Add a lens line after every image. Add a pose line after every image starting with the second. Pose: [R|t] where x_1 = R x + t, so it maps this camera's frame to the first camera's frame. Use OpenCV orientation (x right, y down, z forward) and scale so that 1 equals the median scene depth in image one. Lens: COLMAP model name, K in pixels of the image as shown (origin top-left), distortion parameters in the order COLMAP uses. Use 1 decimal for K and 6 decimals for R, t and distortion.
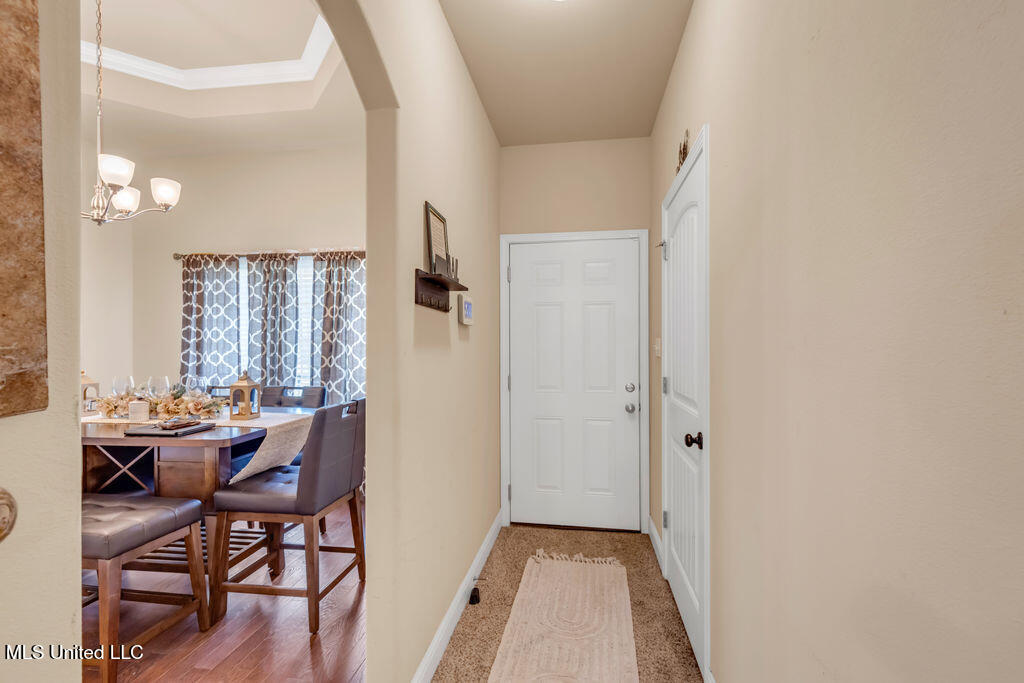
lens RADIAL K [[469.1, 0, 514.2], [0, 469.1, 346.5], [0, 0, 1]] dist [0.010845, -0.002691]
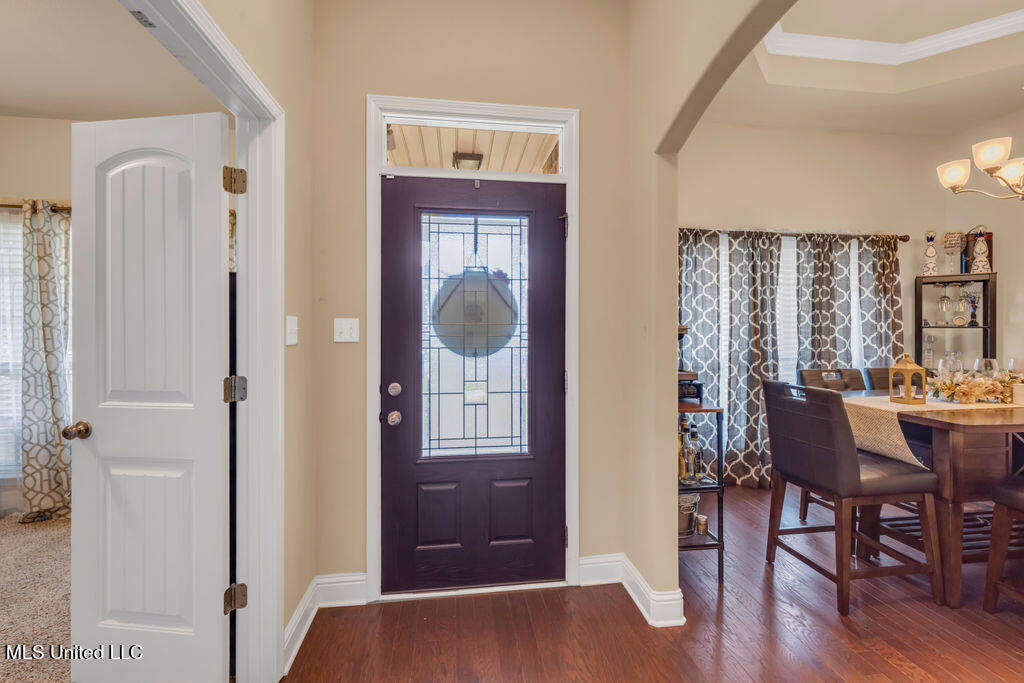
lens RADIAL K [[469.1, 0, 513.8], [0, 469.1, 328.5], [0, 0, 1]] dist [0.010845, -0.002691]
pose [[0.952378, -0.002025, 0.304913, -1.284634], [0.002031, 0.999998, 0.000297, -0.000335], [-0.304913, 0.000337, 0.952380, 0.231899]]
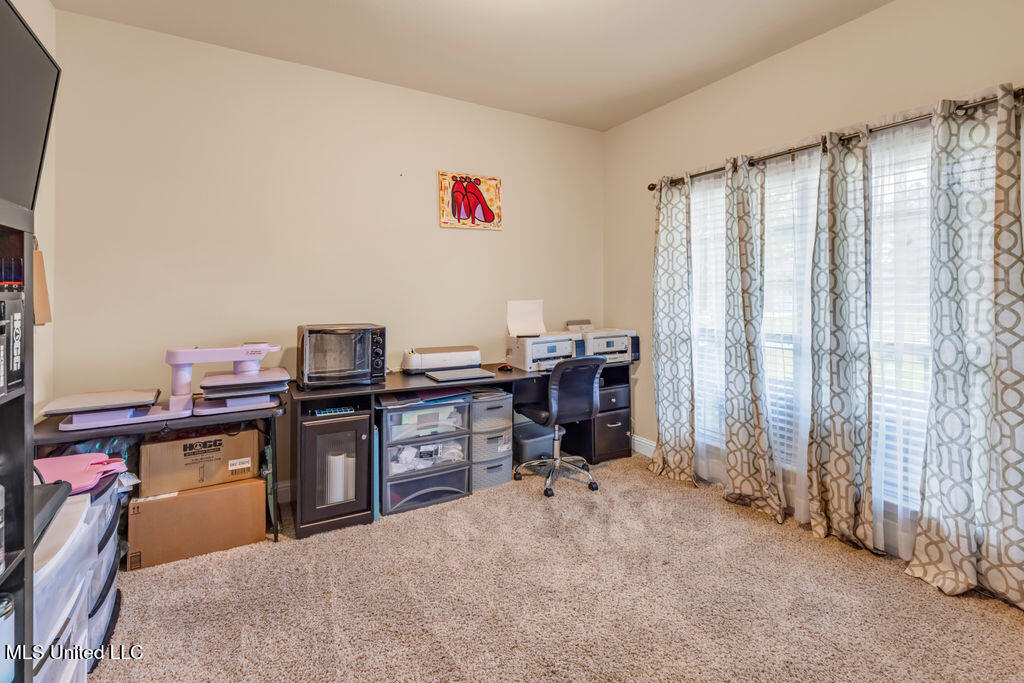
lens RADIAL K [[469.1, 0, 538.4], [0, 469.1, 293.9], [0, 0, 1]] dist [0.010845, -0.002691]
pose [[0.669323, -0.005043, -0.742954, -1.454952], [0.000870, 0.999982, -0.006004, 0.000789], [0.742971, 0.003372, 0.669315, 0.492408]]
